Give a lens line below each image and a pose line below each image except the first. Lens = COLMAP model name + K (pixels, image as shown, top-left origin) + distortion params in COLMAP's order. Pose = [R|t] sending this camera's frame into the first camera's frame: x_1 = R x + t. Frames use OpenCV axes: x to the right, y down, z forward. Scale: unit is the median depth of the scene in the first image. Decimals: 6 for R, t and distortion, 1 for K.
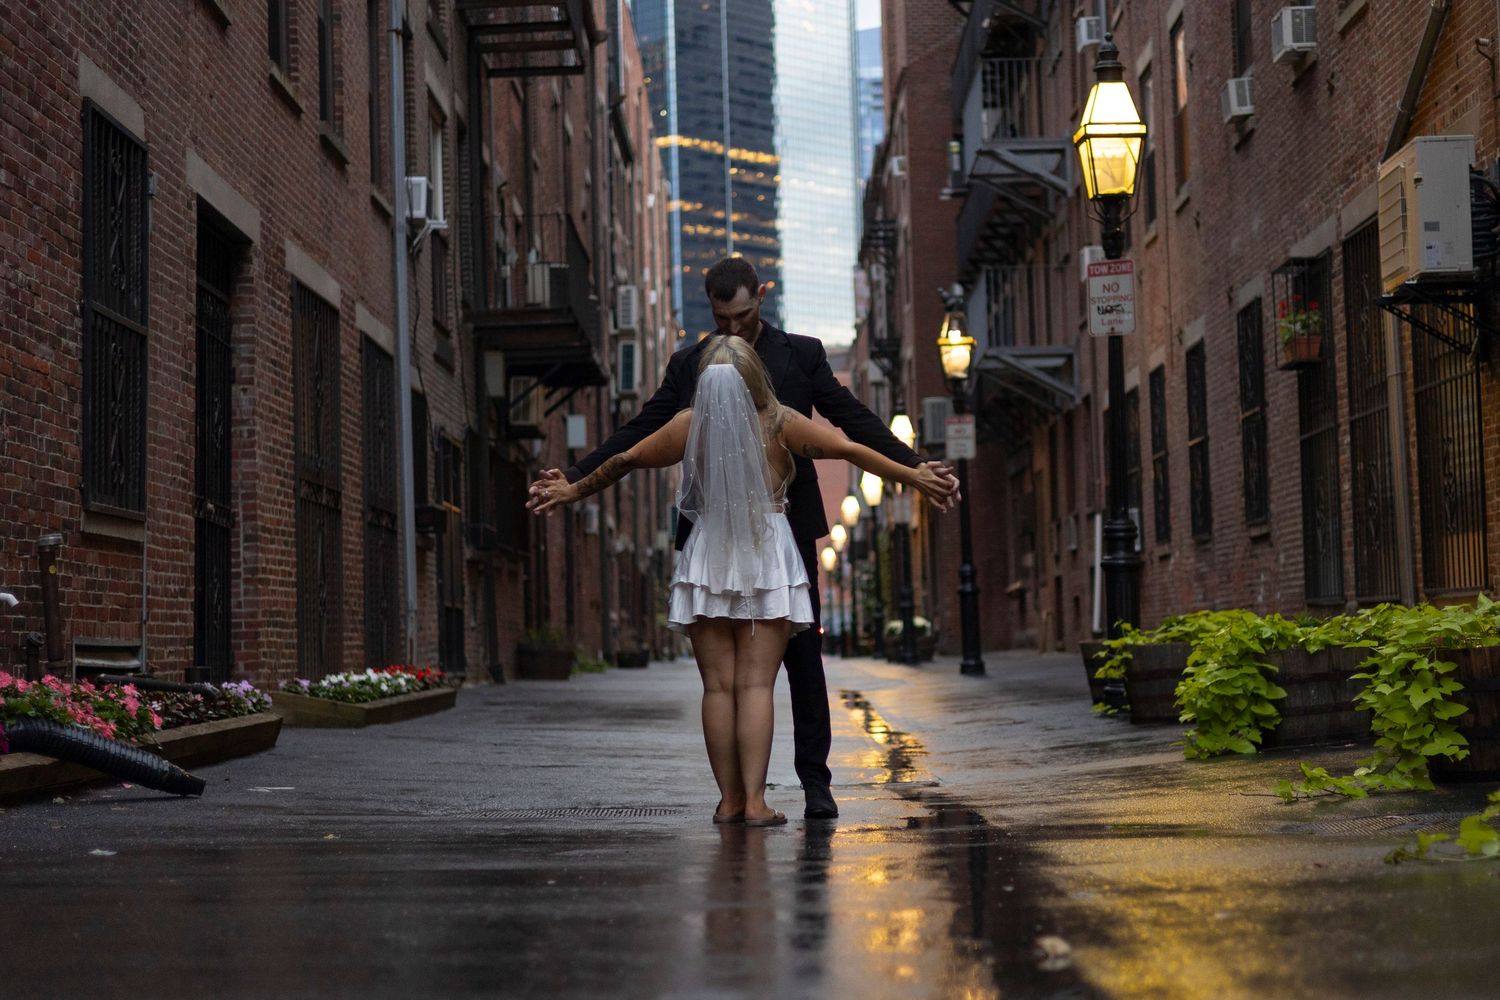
lens RADIAL K [[2173.3, 0, 750.0], [0, 2173.3, 500.0], [0, 0, 1]] dist [0.013340, -0.002486]
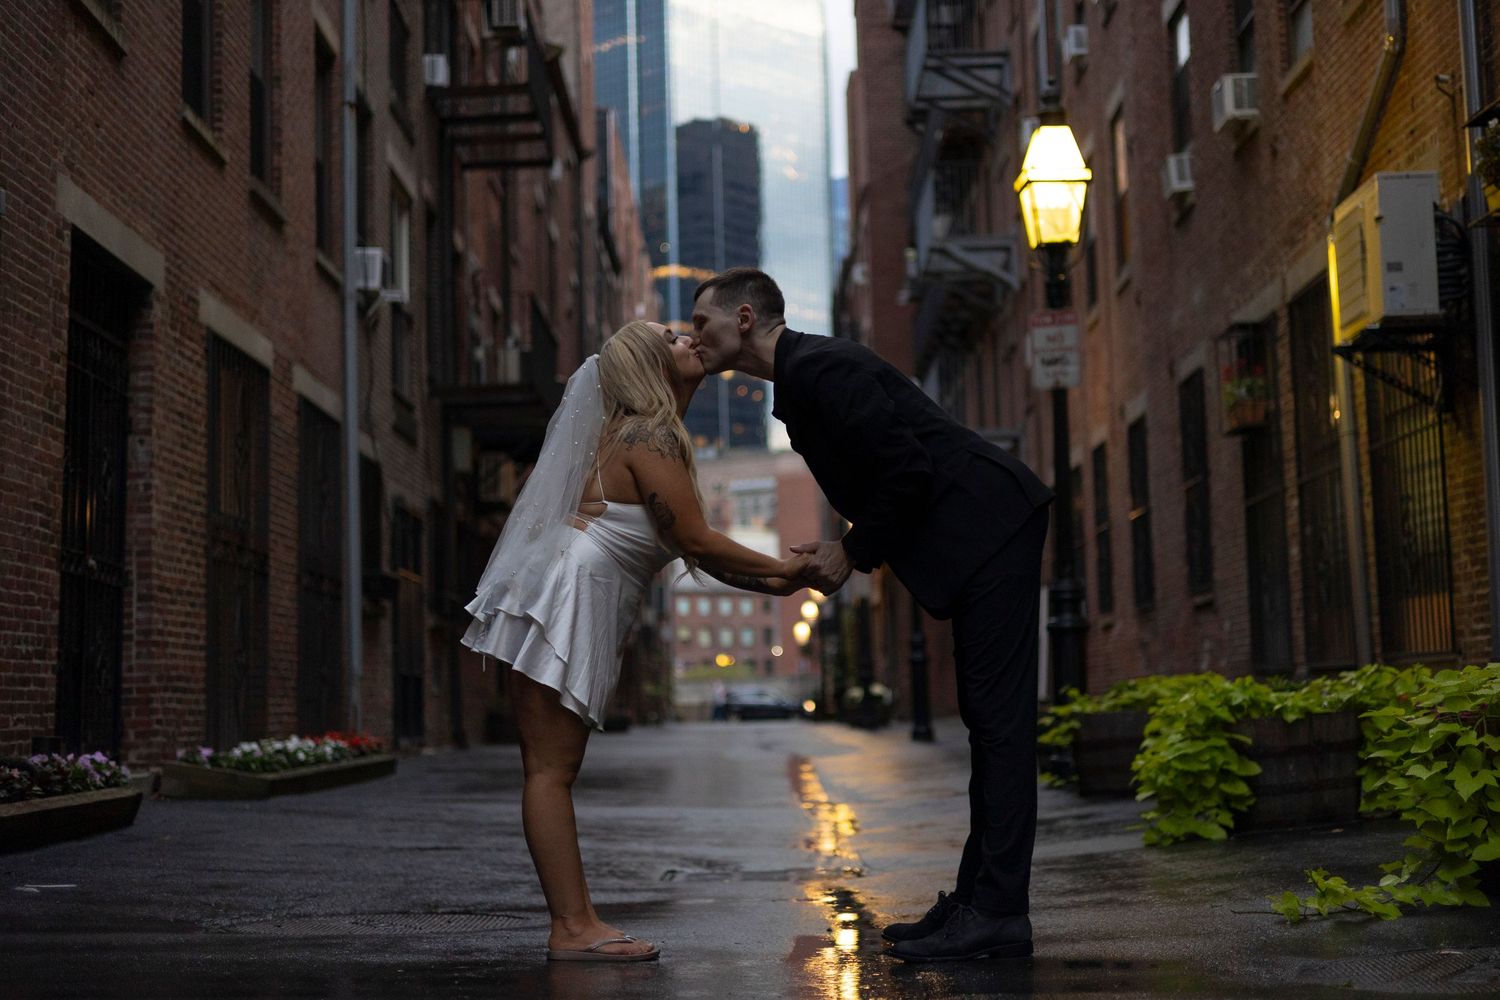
lens RADIAL K [[1926.4, 0, 750.0], [0, 1926.4, 500.0], [0, 0, 1]] dist [0.004287, 0.029003]
pose [[0.999972, 0.001530, 0.007382, 0.024105], [-0.001213, 0.999087, -0.042703, 0.009629], [-0.007440, 0.042693, 0.999061, 0.148066]]
